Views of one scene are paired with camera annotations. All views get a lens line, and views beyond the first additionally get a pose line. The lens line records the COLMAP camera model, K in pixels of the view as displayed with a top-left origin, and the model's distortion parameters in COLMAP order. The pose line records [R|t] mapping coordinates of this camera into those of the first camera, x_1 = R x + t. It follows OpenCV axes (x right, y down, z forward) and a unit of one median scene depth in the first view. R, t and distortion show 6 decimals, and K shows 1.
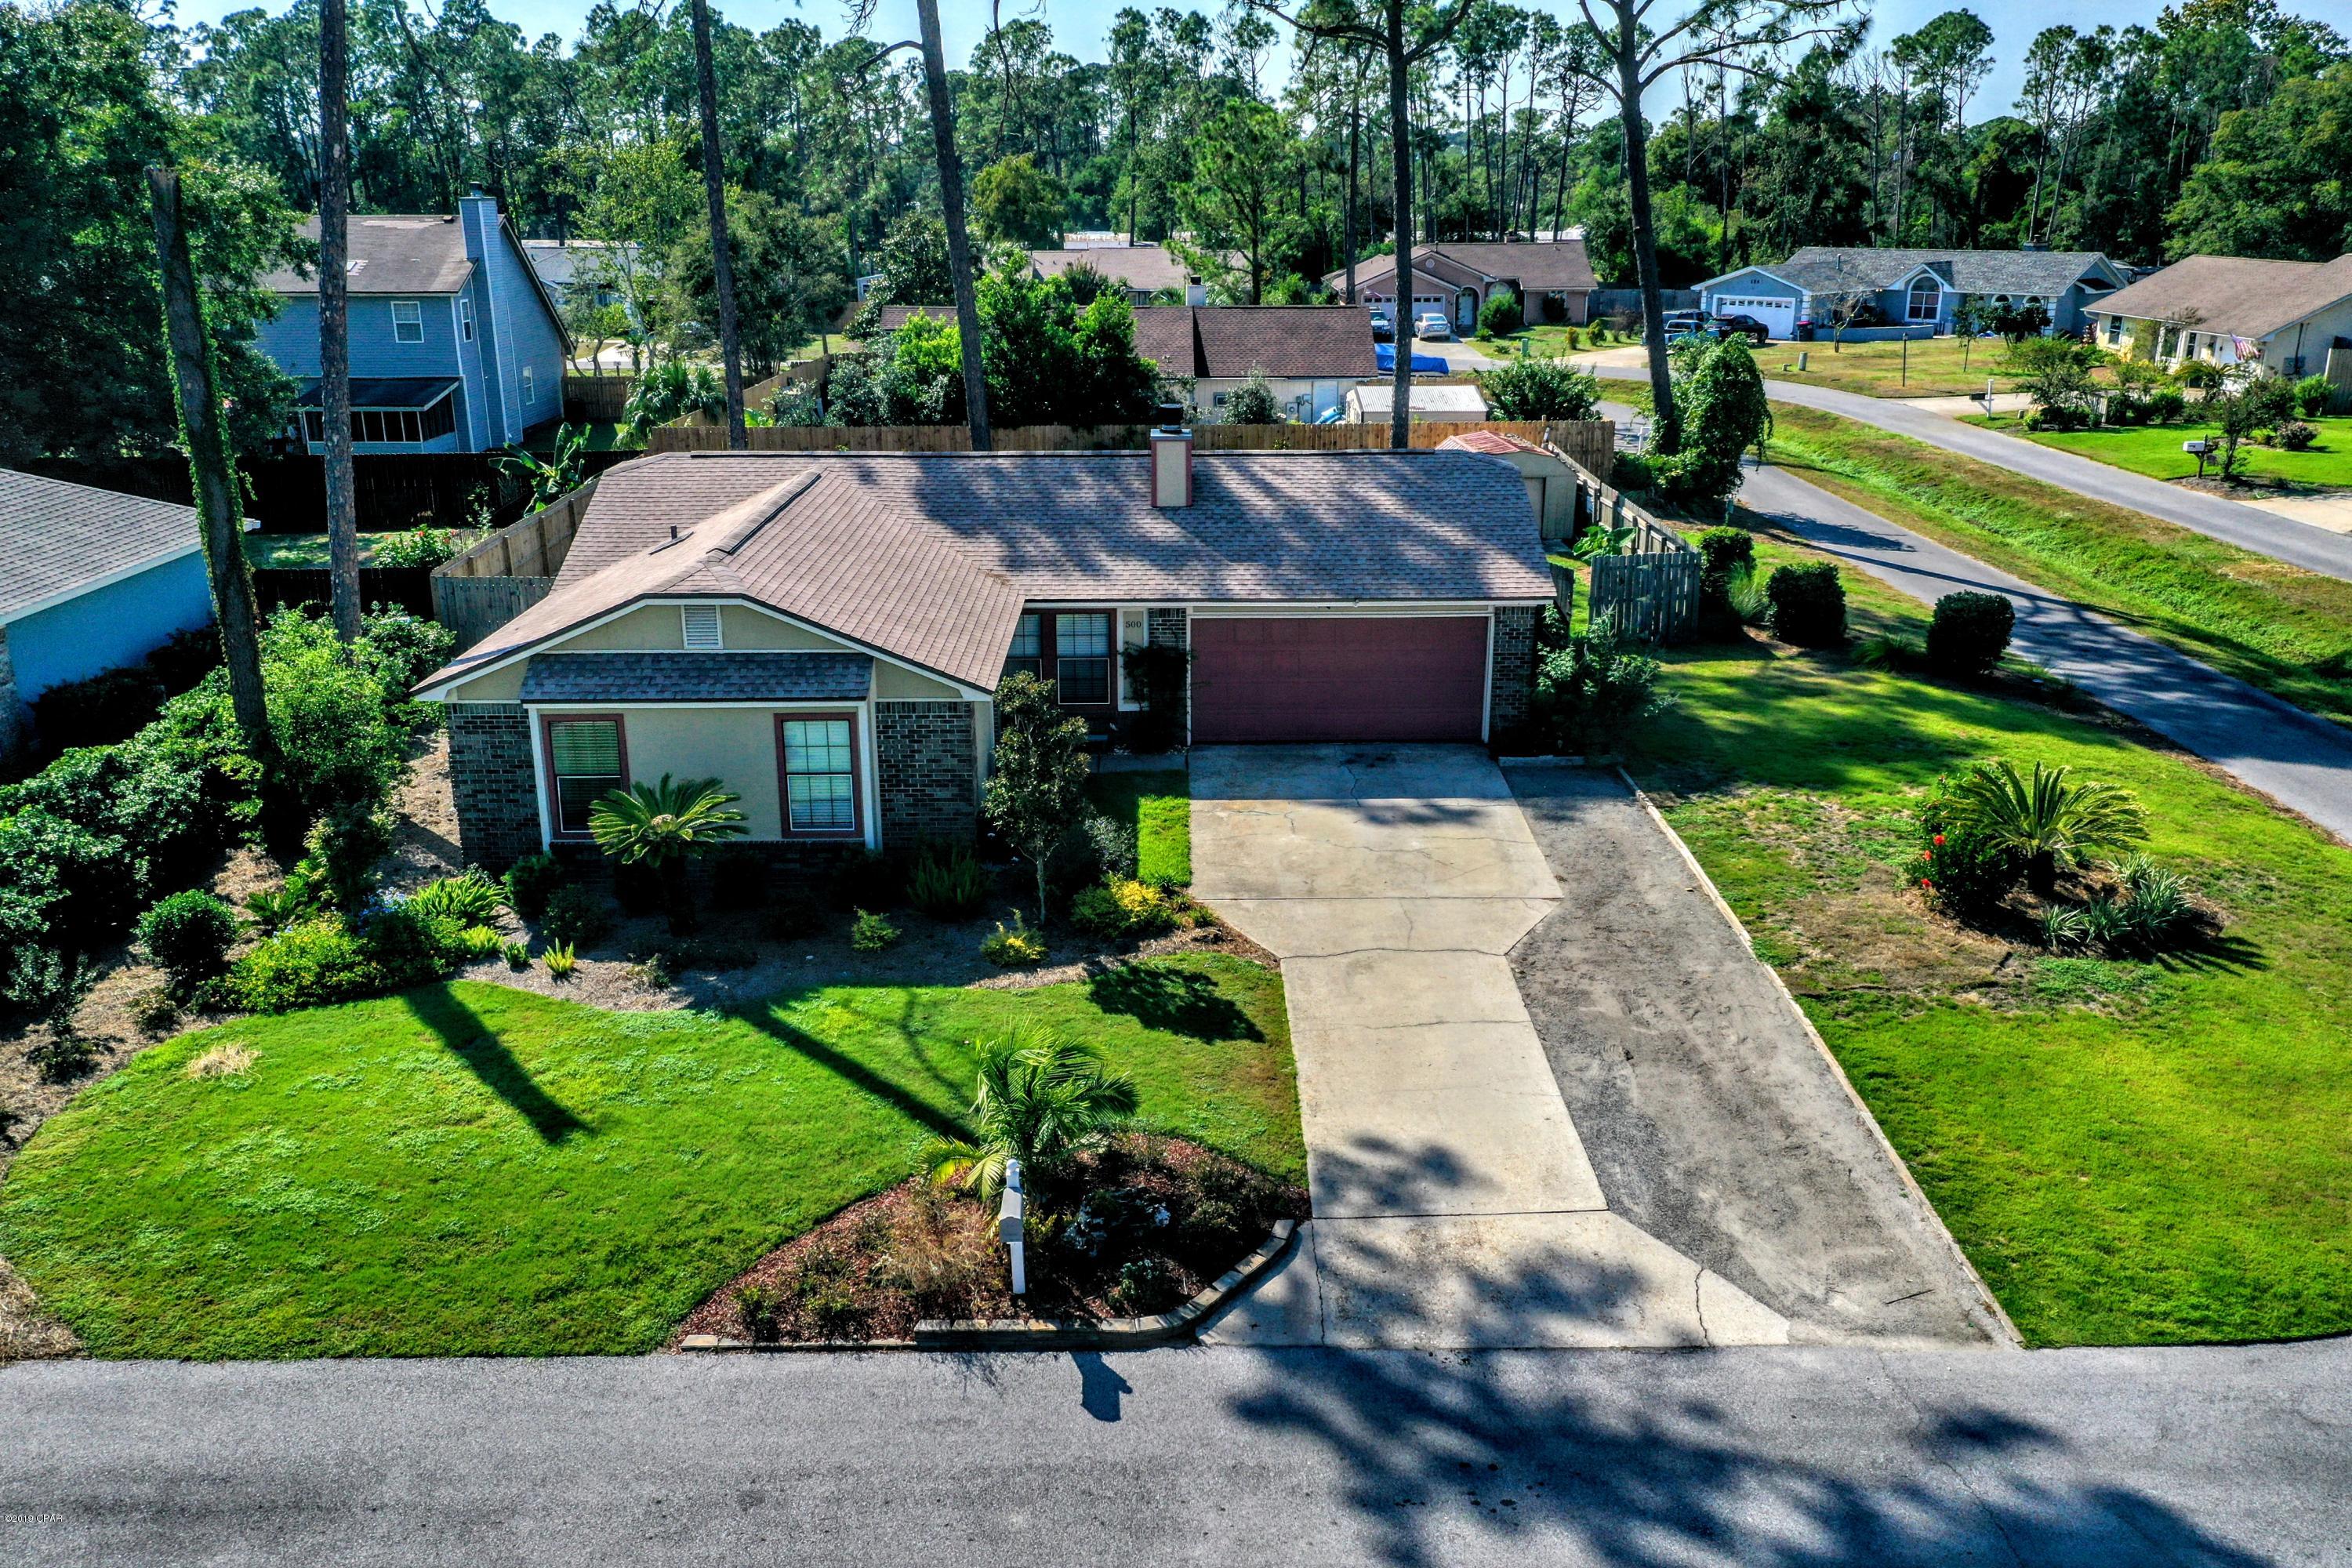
lens RADIAL K [[1863.7, 0, 1176.0], [0, 1863.7, 784.0], [0, 0, 1]] dist [0.017696, 0.001047]
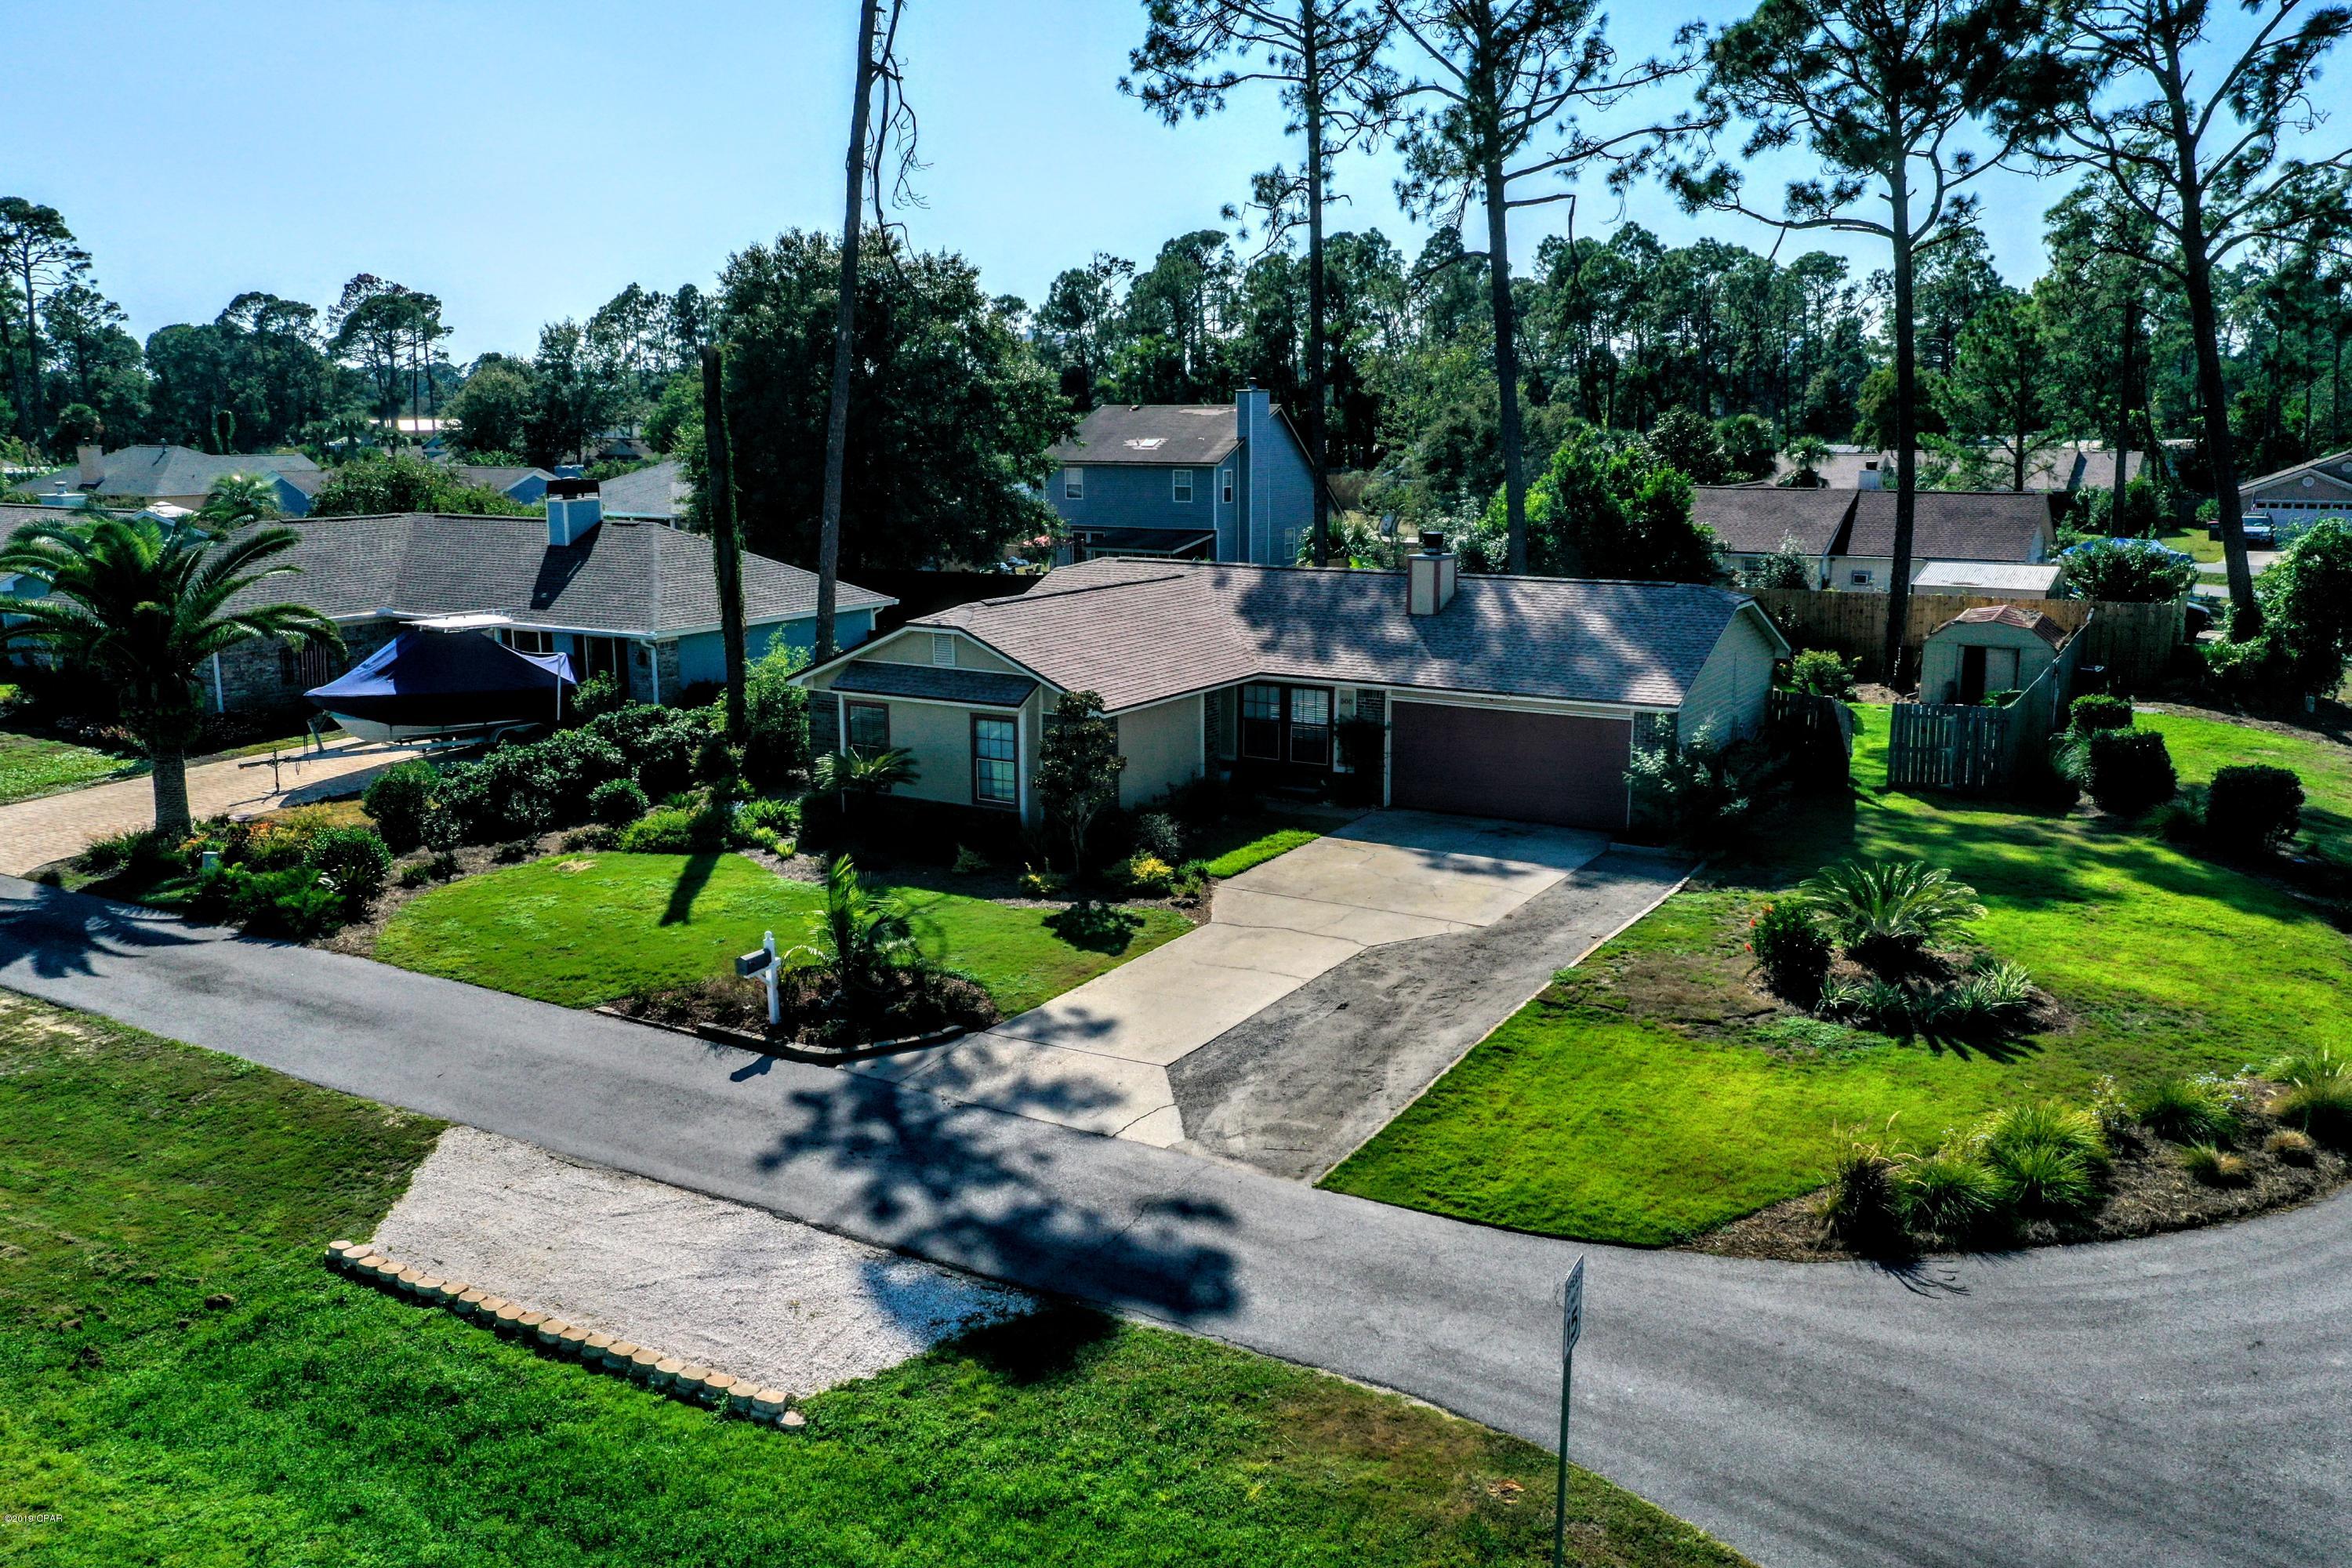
lens RADIAL K [[1863.7, 0, 1176.0], [0, 1863.7, 784.0], [0, 0, 1]] dist [0.017696, 0.001047]
pose [[0.846681, 0.105749, -0.521487, 0.650862], [-0.162200, 0.984702, -0.063665, 0.079606], [0.506777, 0.138489, 0.850880, -0.112365]]
